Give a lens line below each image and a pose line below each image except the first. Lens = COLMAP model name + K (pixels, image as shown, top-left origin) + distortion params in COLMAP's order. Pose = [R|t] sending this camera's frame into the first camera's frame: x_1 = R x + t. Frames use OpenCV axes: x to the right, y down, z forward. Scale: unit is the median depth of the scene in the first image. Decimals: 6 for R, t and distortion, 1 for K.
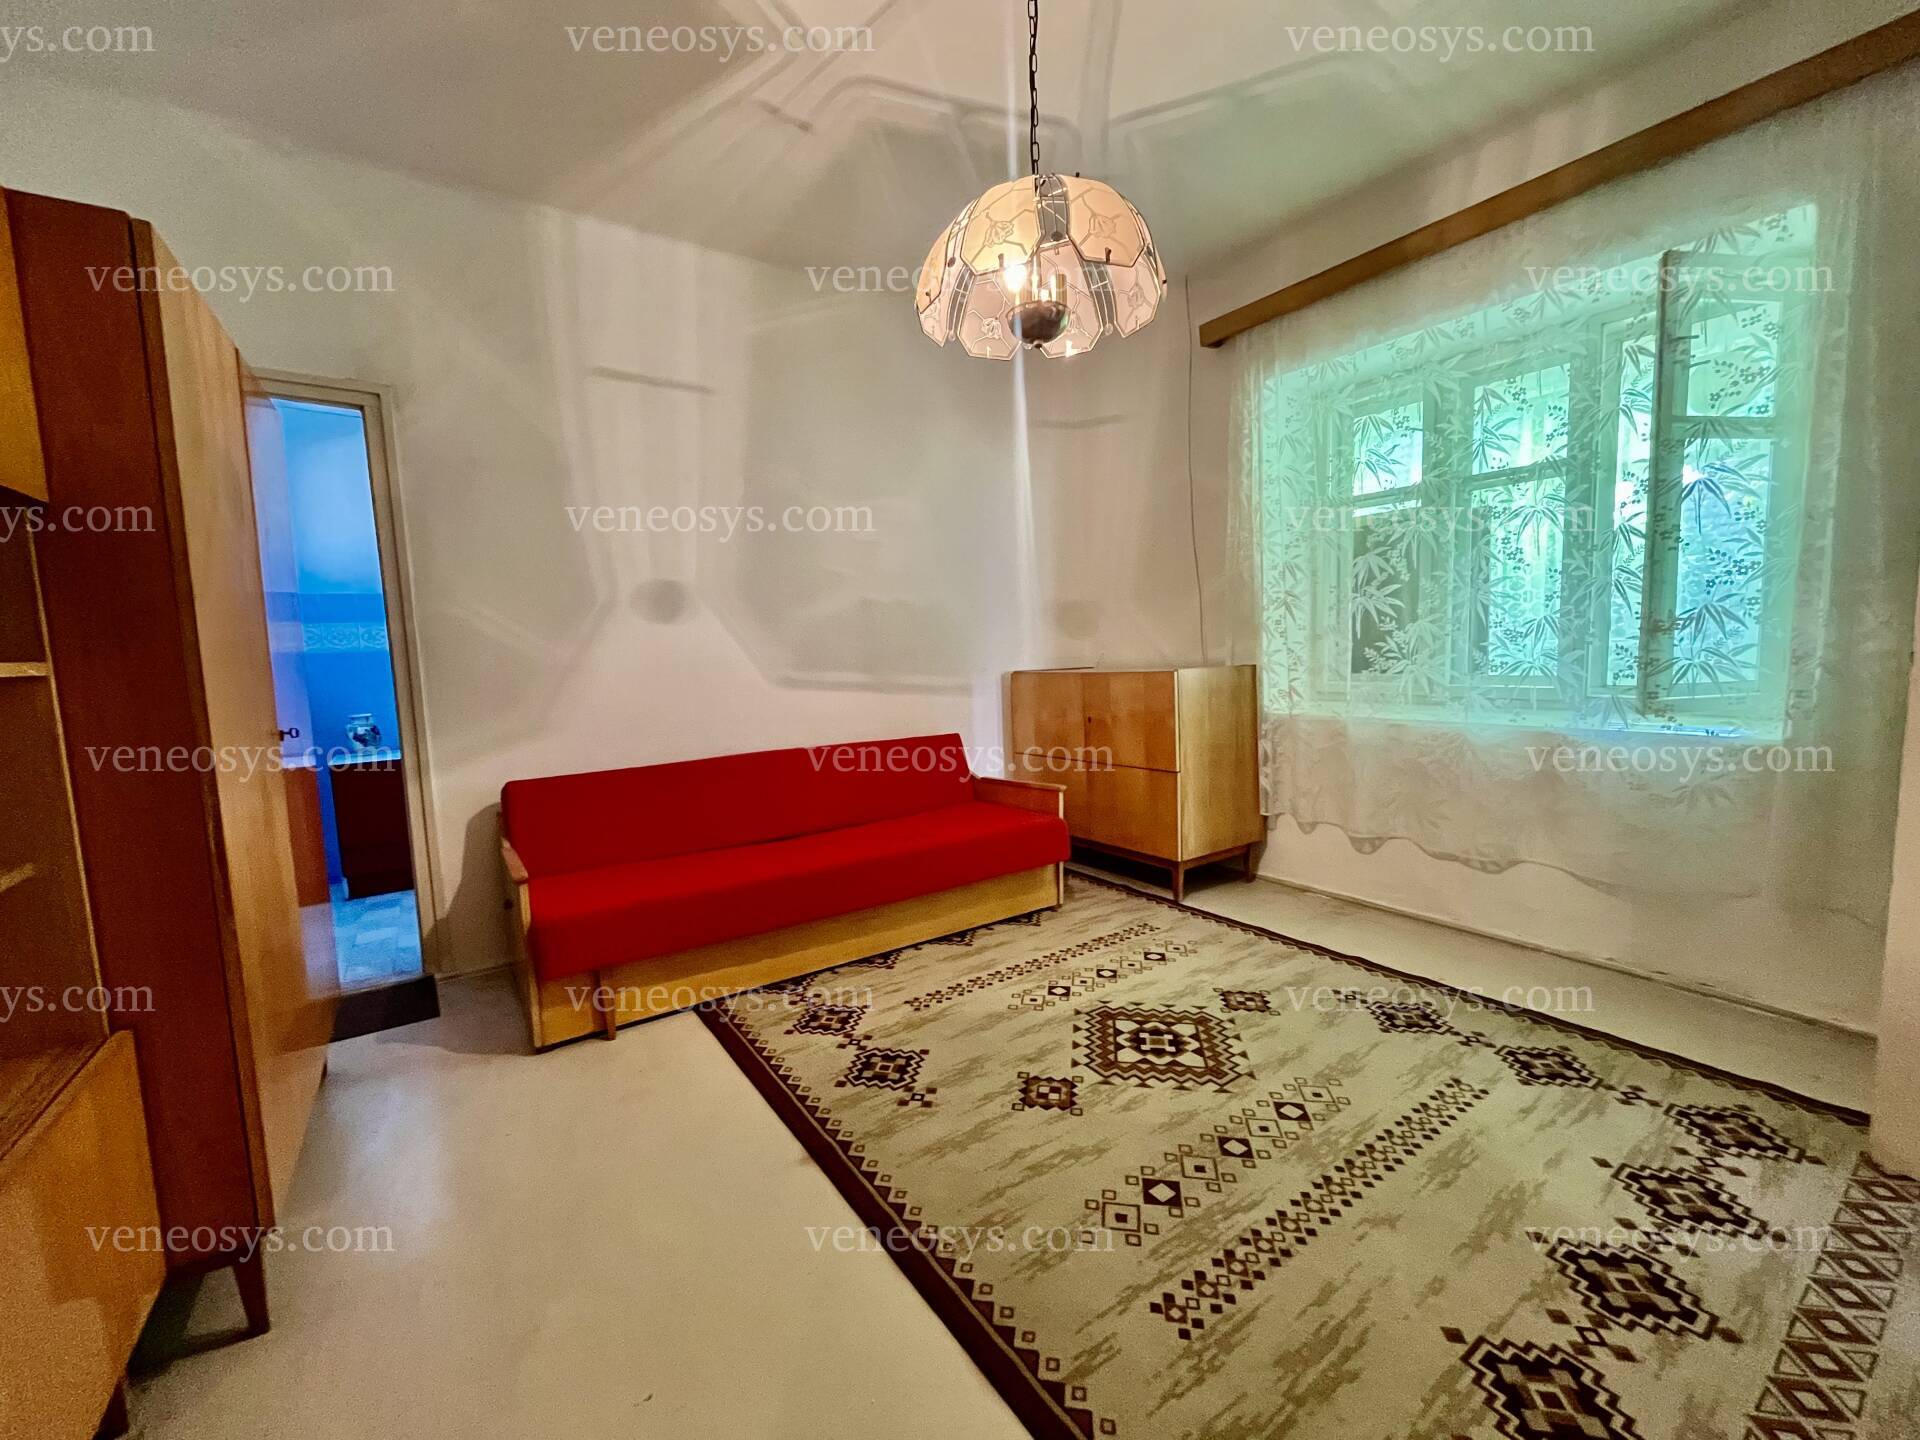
lens RADIAL K [[777.3, 0, 956.6], [0, 777.3, 722.0], [0, 0, 1]] dist [-0.003879, 0.000254]
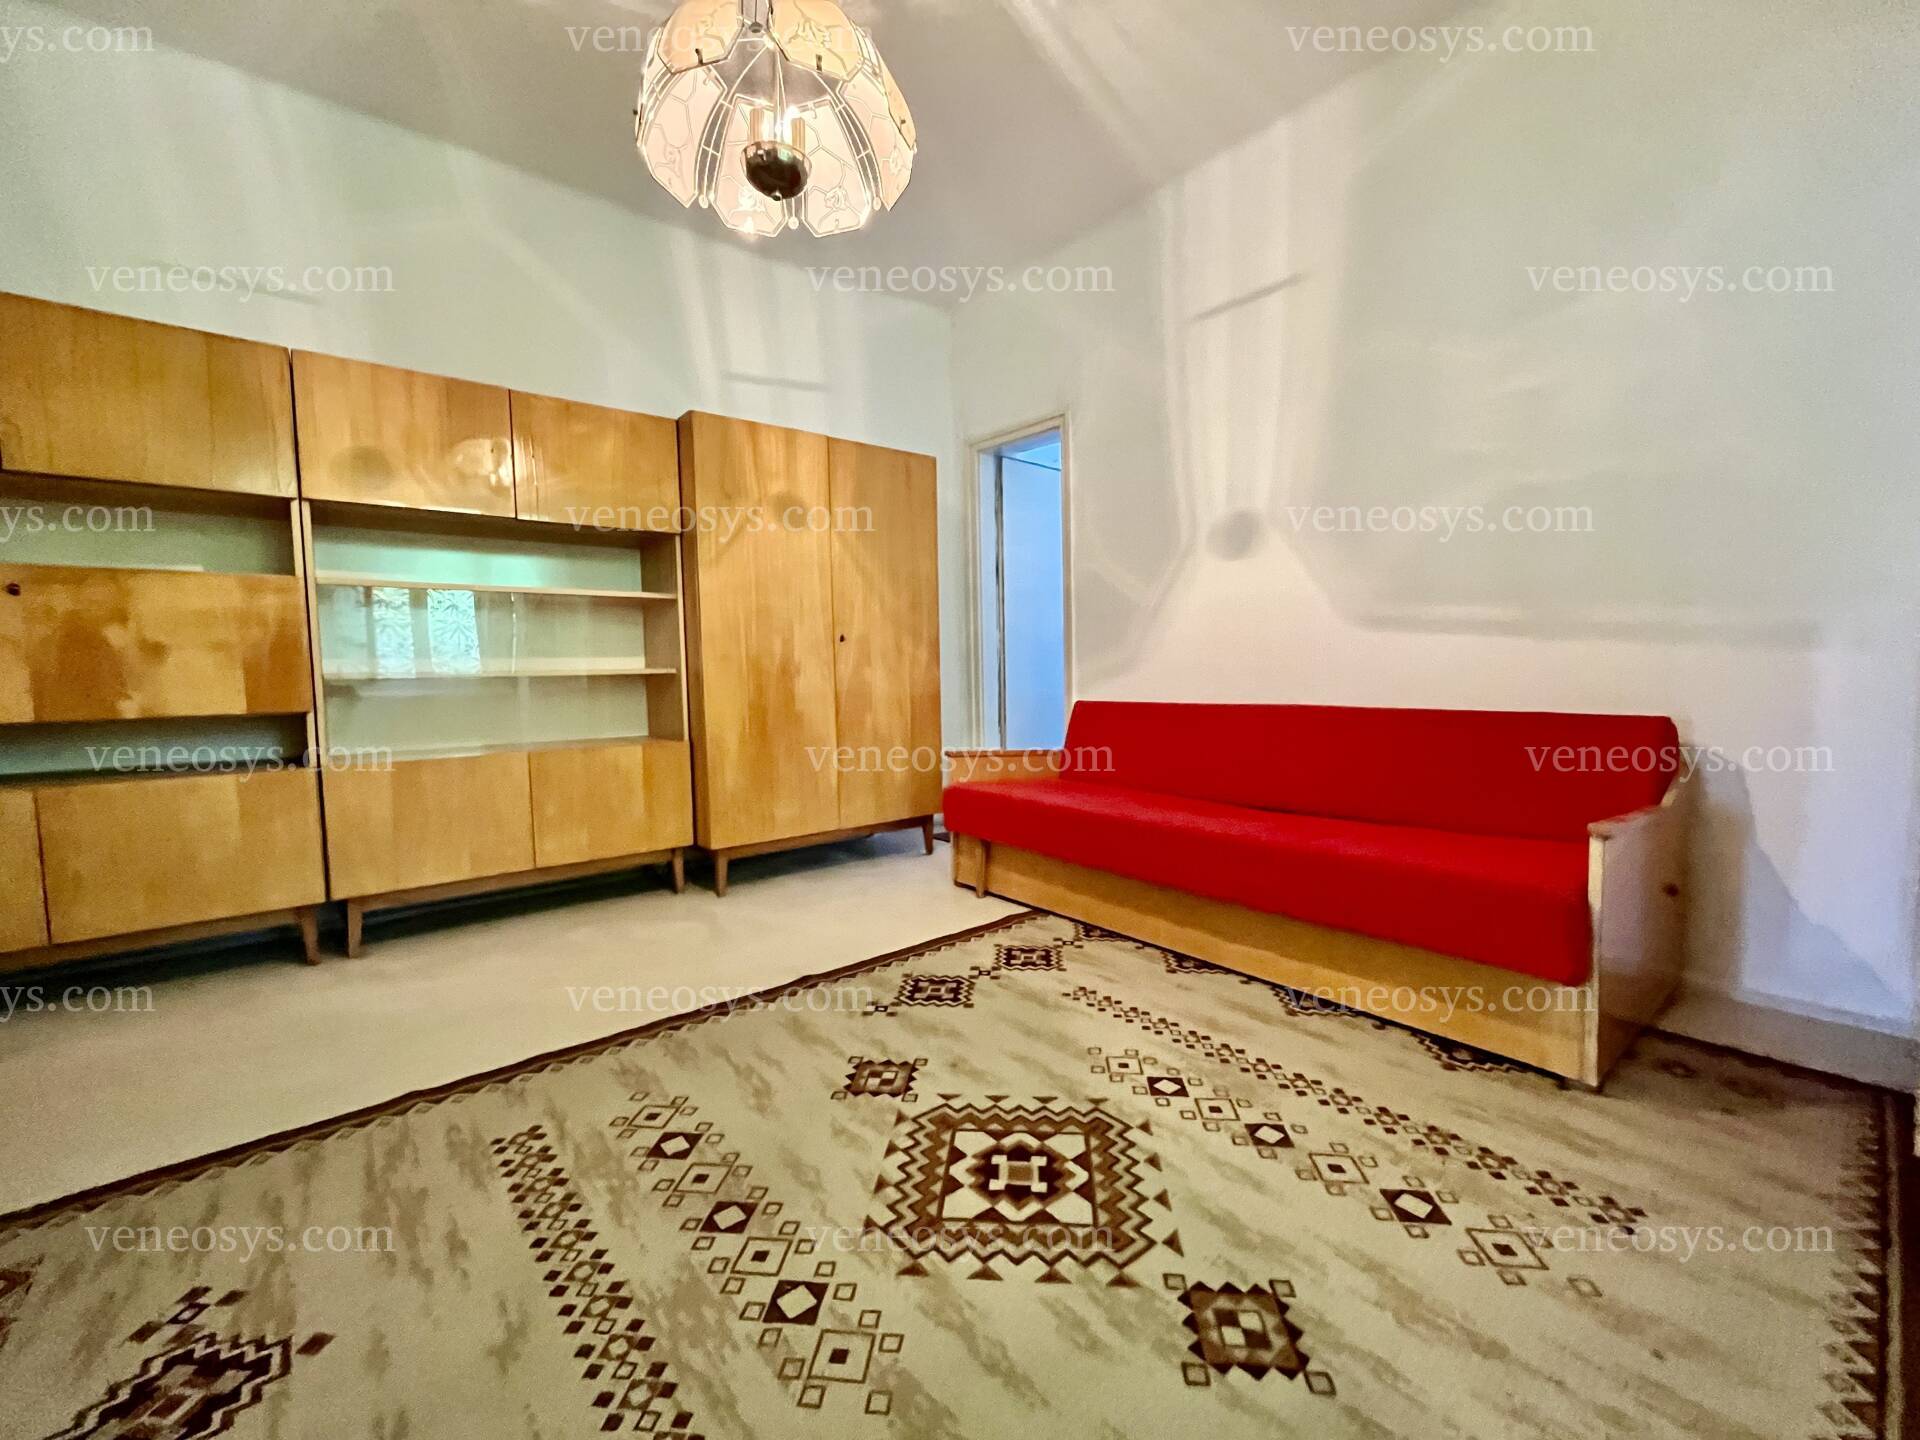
lens RADIAL K [[777.3, 0, 956.6], [0, 777.3, 722.0], [0, 0, 1]] dist [-0.003879, 0.000254]
pose [[0.088308, 0.097782, -0.991282, 0.781160], [-0.084970, 0.992282, 0.090311, 0.018914], [0.992463, 0.076254, 0.095935, 0.838734]]
